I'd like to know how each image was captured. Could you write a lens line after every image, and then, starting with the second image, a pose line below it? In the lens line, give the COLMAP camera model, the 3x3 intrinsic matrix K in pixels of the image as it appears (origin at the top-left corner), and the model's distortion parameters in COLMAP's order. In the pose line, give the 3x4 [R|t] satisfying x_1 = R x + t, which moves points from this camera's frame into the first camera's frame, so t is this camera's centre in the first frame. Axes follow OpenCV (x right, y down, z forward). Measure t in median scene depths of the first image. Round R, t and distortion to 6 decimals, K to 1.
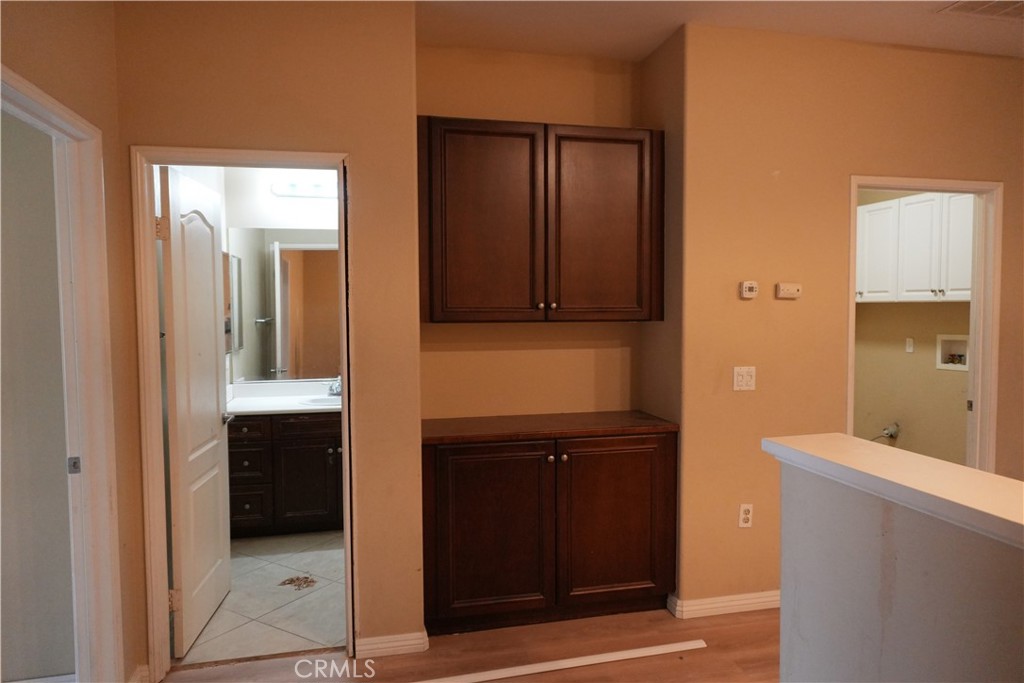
lens RADIAL K [[684.4, 0, 513.5], [0, 684.4, 340.1], [0, 0, 1]] dist [-0.004141, -0.000156]
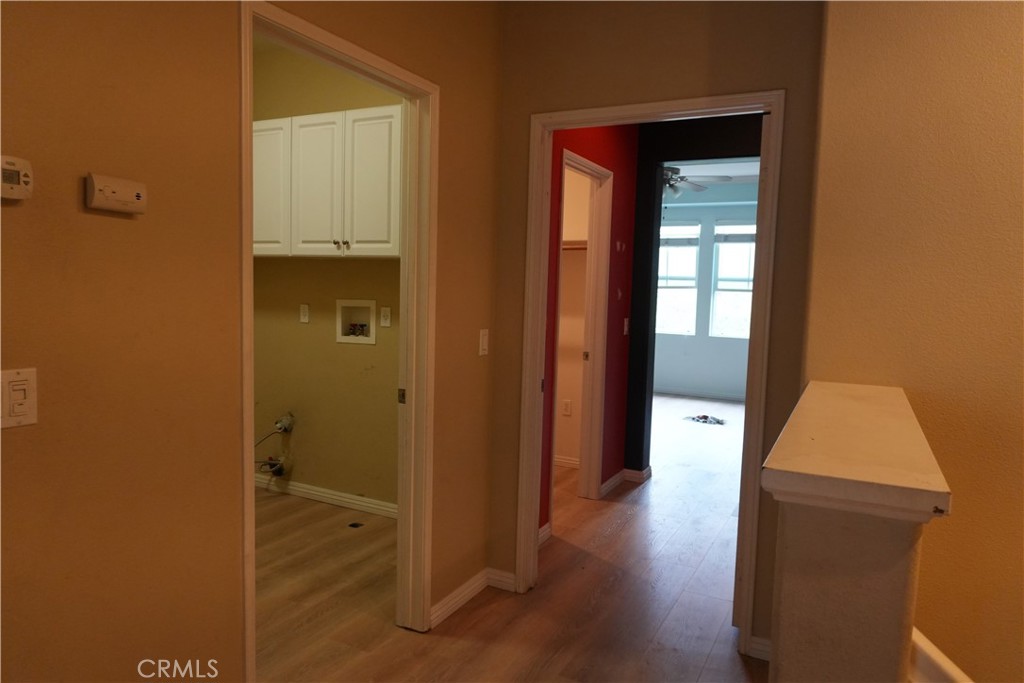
lens RADIAL K [[684.4, 0, 511.4], [0, 684.4, 338.4], [0, 0, 1]] dist [-0.004141, -0.000156]
pose [[0.651843, -0.038871, 0.757357, 0.154067], [0.007120, 0.998955, 0.045143, 0.002566], [-0.758321, -0.024034, 0.651439, 0.343379]]
